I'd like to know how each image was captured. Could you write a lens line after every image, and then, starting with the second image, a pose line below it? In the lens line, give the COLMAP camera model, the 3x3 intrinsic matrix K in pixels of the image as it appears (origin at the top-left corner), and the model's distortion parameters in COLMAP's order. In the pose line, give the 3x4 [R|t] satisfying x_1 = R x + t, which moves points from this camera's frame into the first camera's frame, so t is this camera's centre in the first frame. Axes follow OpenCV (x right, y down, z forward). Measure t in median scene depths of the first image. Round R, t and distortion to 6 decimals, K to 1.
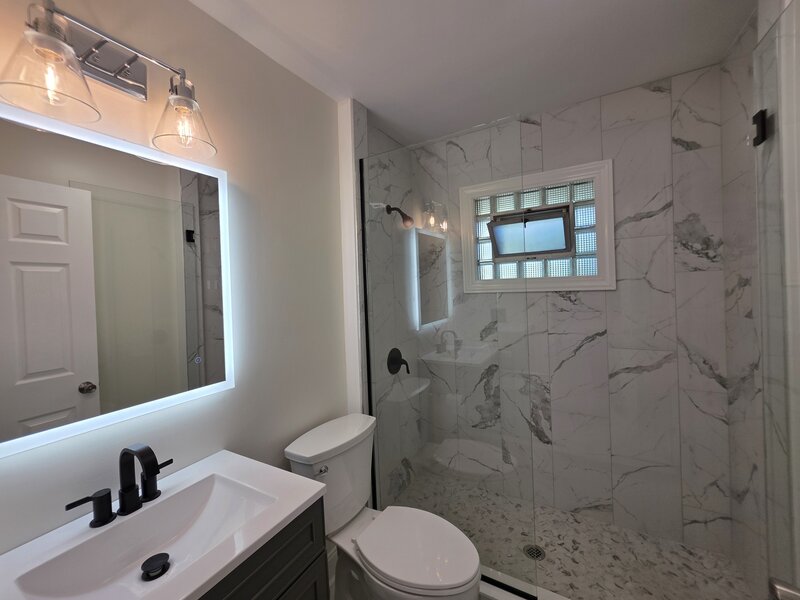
lens RADIAL K [[321.3, 0, 403.3], [0, 321.3, 296.2], [0, 0, 1]] dist [0.000622, -0.000086]
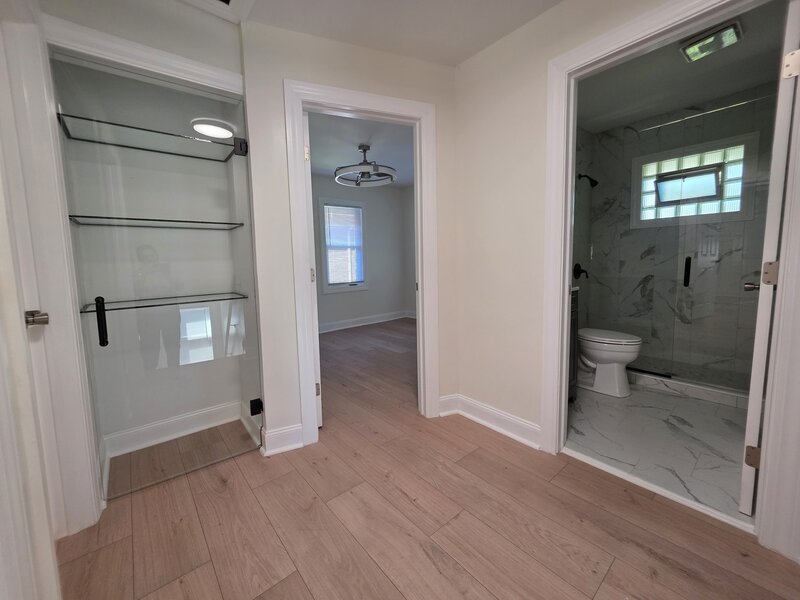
lens RADIAL K [[321.3, 0, 397.6], [0, 321.3, 296.4], [0, 0, 1]] dist [0.000622, -0.000086]
pose [[0.944405, 0.041709, -0.326128, -0.356687], [-0.010382, 0.995209, 0.097213, 0.178852], [0.328621, -0.088422, 0.940314, -0.863929]]
